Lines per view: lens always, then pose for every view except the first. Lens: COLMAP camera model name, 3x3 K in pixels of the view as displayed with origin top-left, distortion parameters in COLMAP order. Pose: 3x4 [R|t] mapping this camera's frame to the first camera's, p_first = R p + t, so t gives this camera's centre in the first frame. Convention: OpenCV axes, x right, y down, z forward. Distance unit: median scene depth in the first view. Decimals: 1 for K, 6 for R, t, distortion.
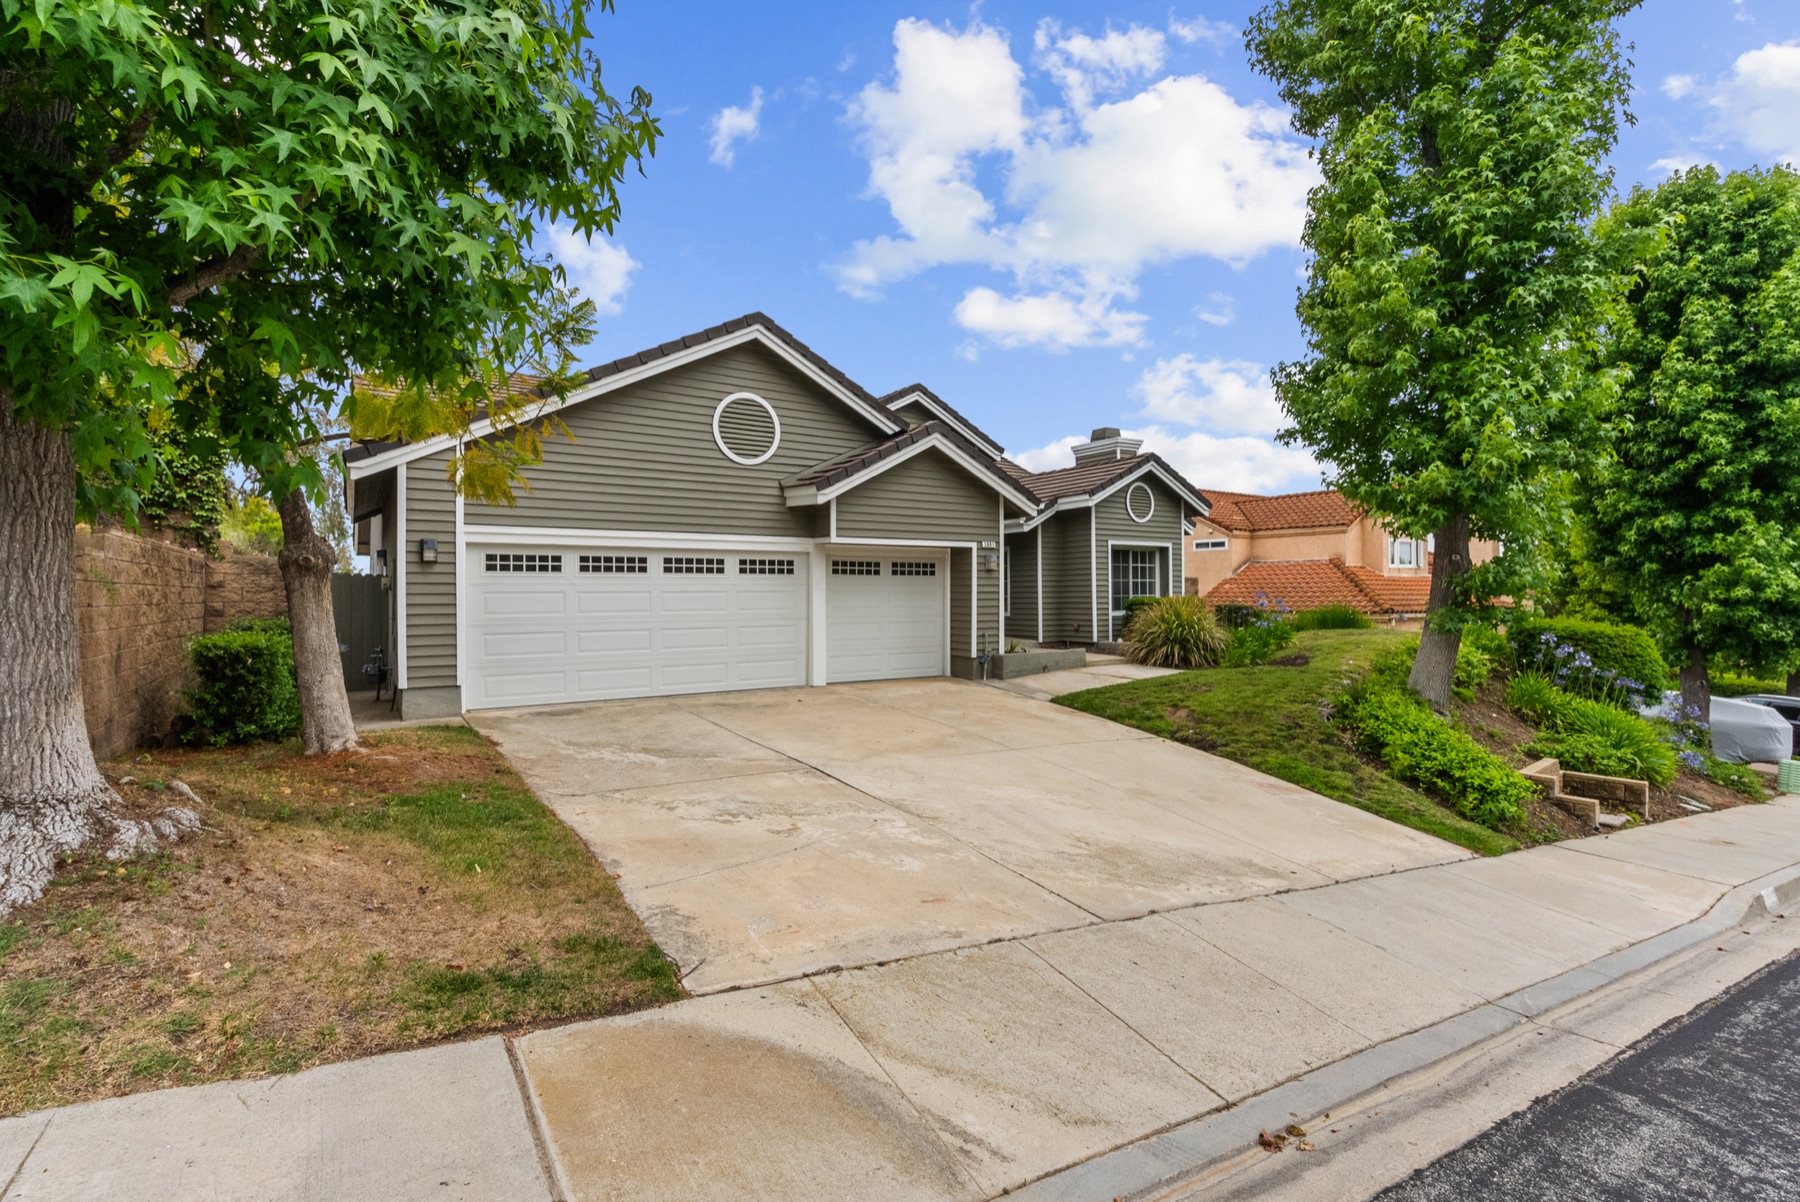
lens RADIAL K [[824.1, 0, 908.4], [0, 824.1, 595.2], [0, 0, 1]] dist [-0.008395, 0.003853]
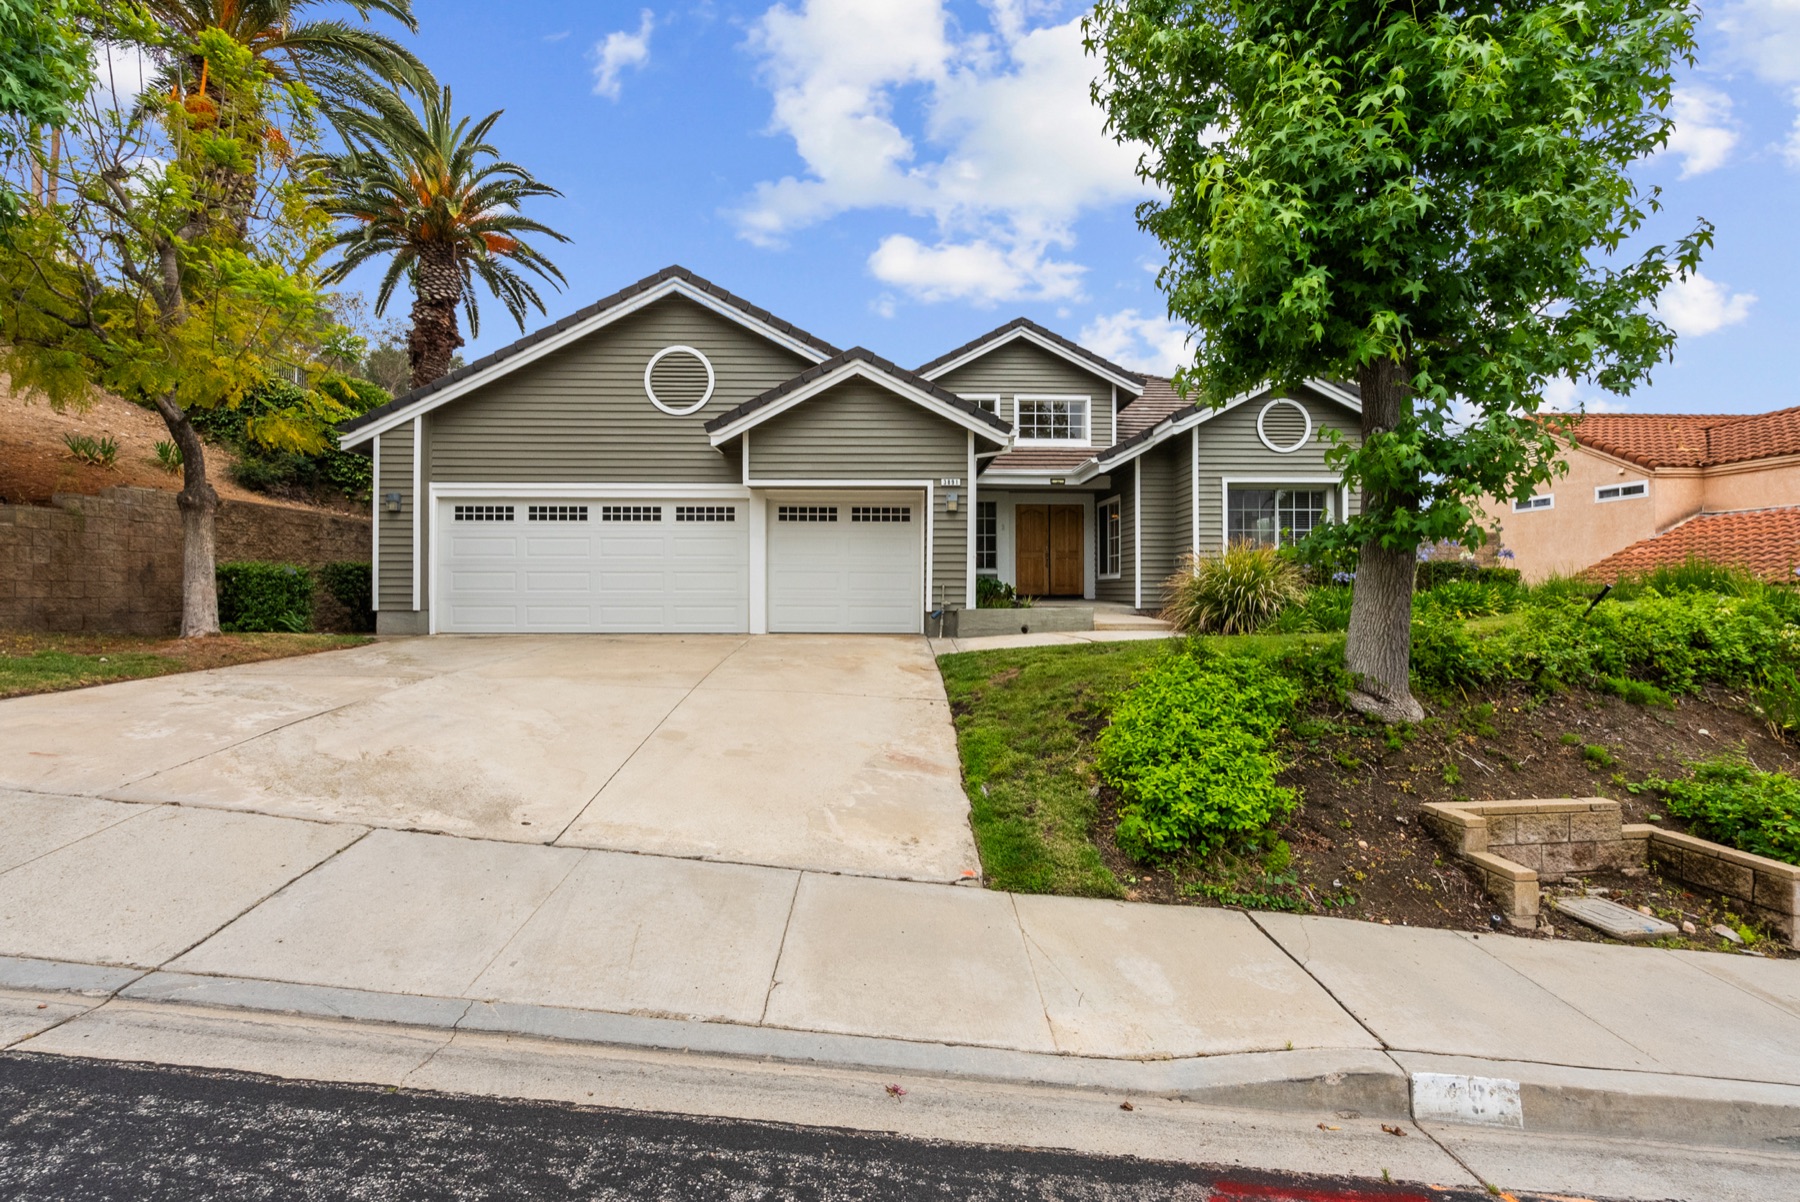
lens RADIAL K [[824.1, 0, 889.1], [0, 824.1, 593.6], [0, 0, 1]] dist [-0.008395, 0.003853]
pose [[0.841655, 0.008457, -0.539949, 0.563967], [-0.005781, 0.999961, 0.006652, 0.055449], [0.539984, -0.002477, 0.841671, 0.258175]]
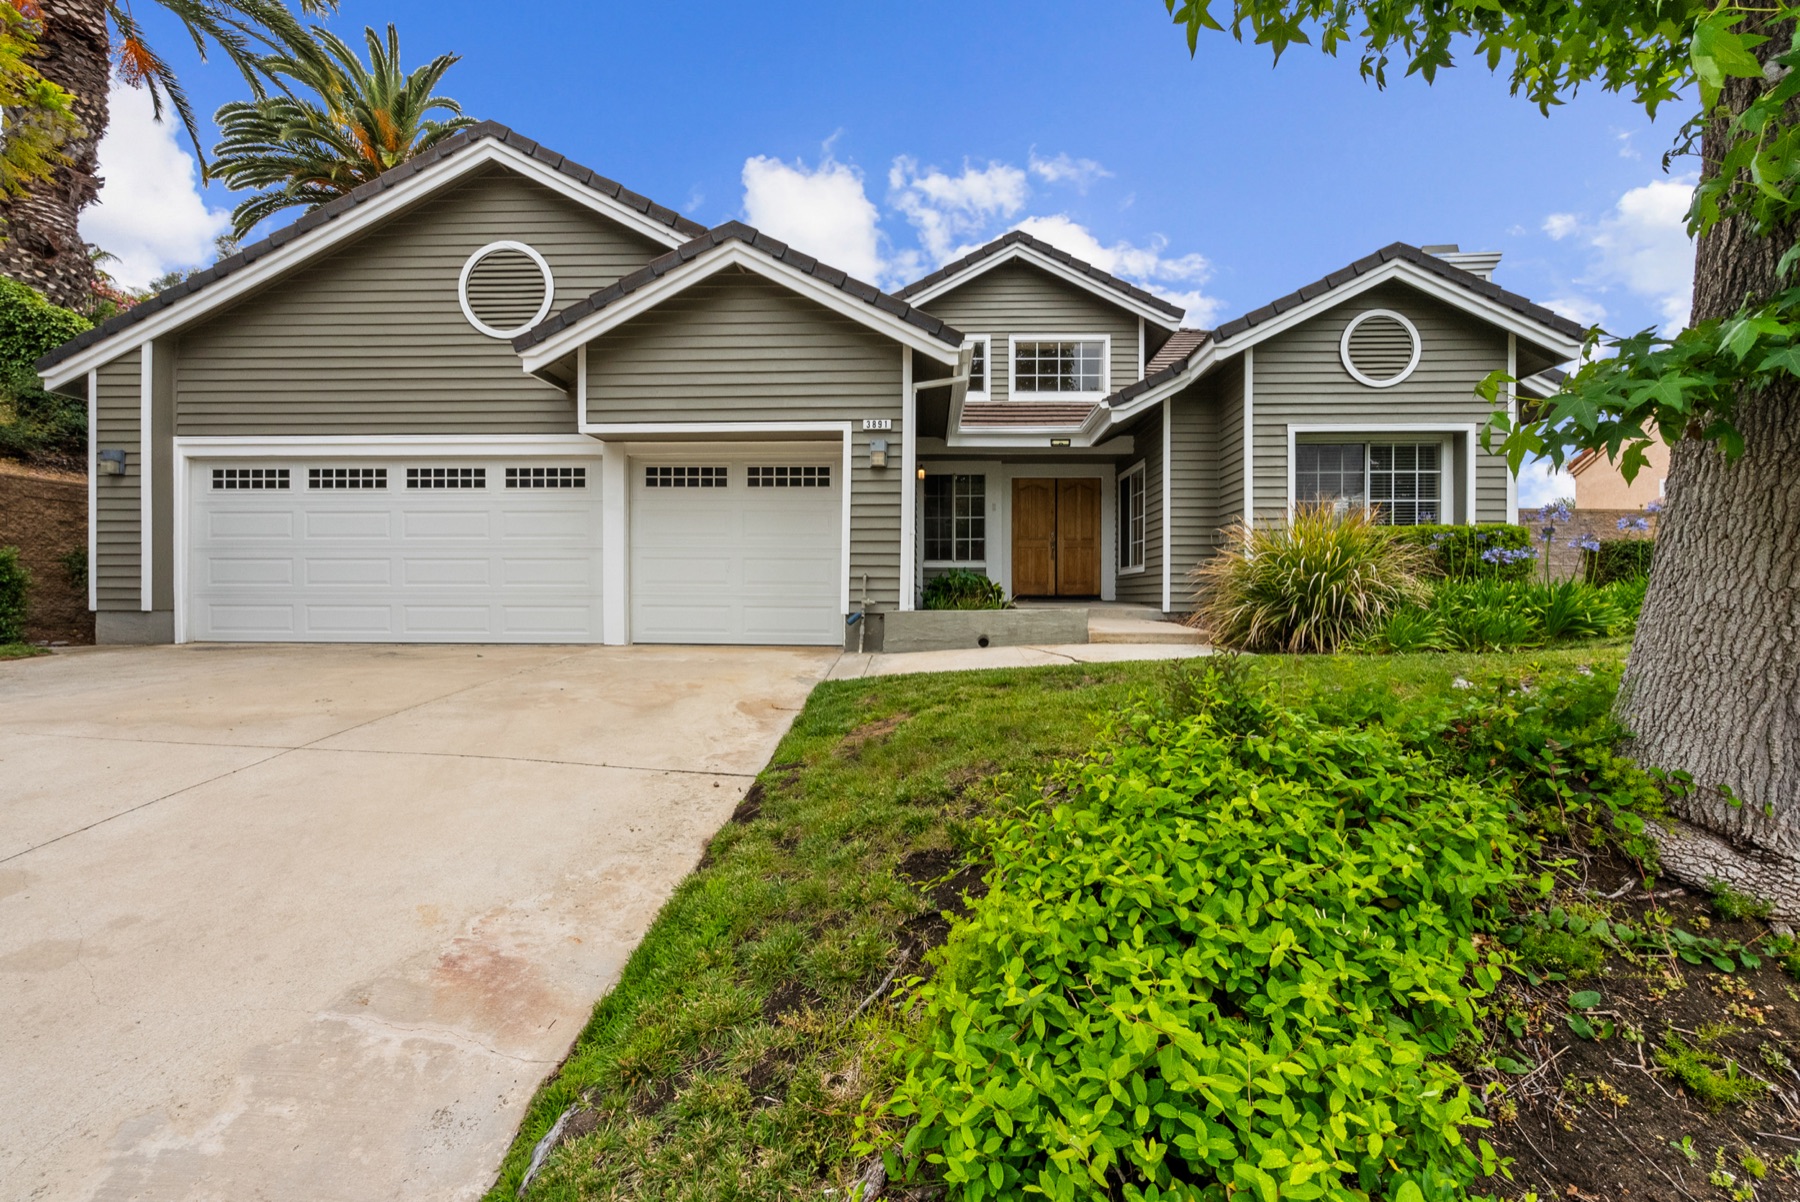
lens RADIAL K [[824.1, 0, 884.1], [0, 824.1, 608.9], [0, 0, 1]] dist [-0.008395, 0.003853]
pose [[0.803219, 0.015633, -0.595478, 0.500651], [-0.007219, 0.999838, 0.016512, 0.066990], [0.595640, -0.008964, 0.803202, 0.580906]]
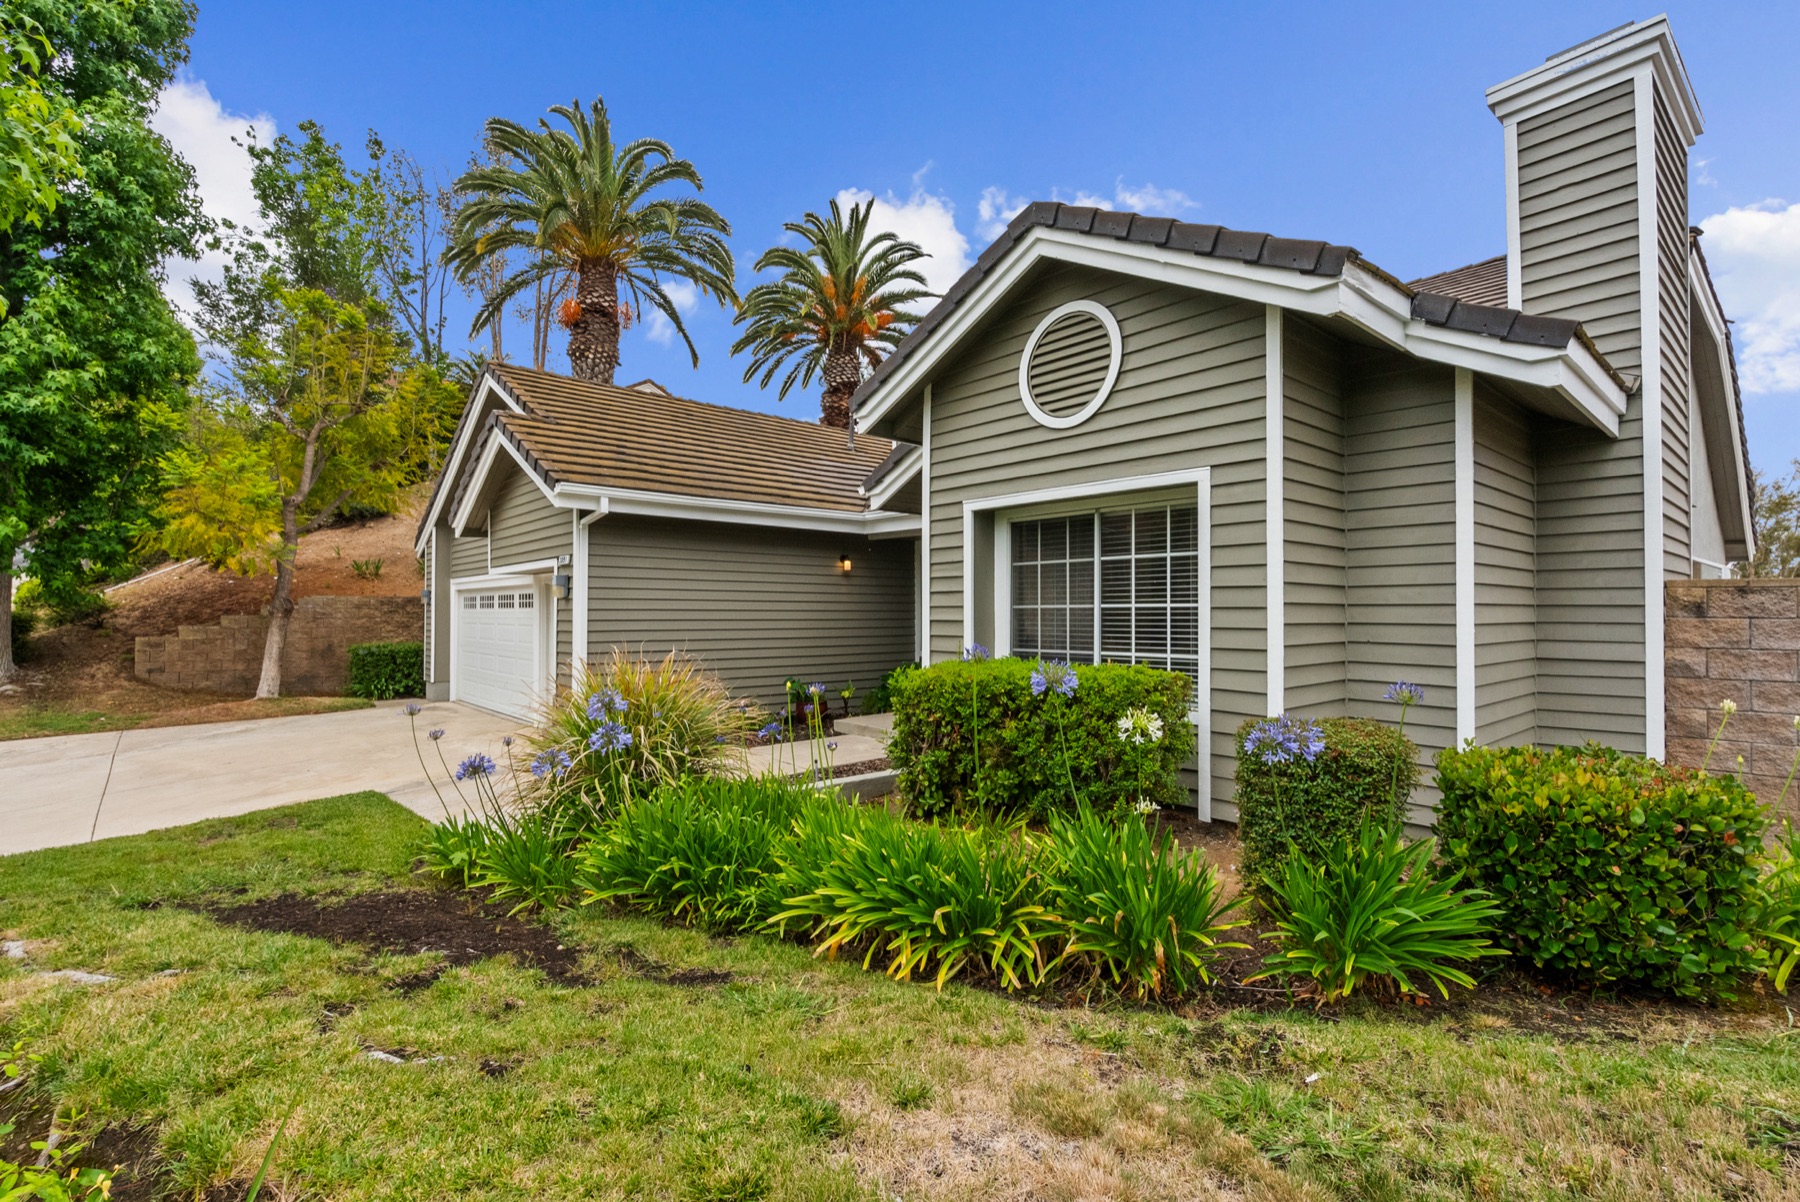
lens RADIAL K [[824.1, 0, 909.0], [0, 824.1, 601.6], [0, 0, 1]] dist [-0.008395, 0.003853]
pose [[0.123208, -0.005411, -0.992366, 0.871584], [0.002898, 0.999983, -0.005093, -0.026512], [0.992377, -0.002248, 0.123221, 1.317013]]
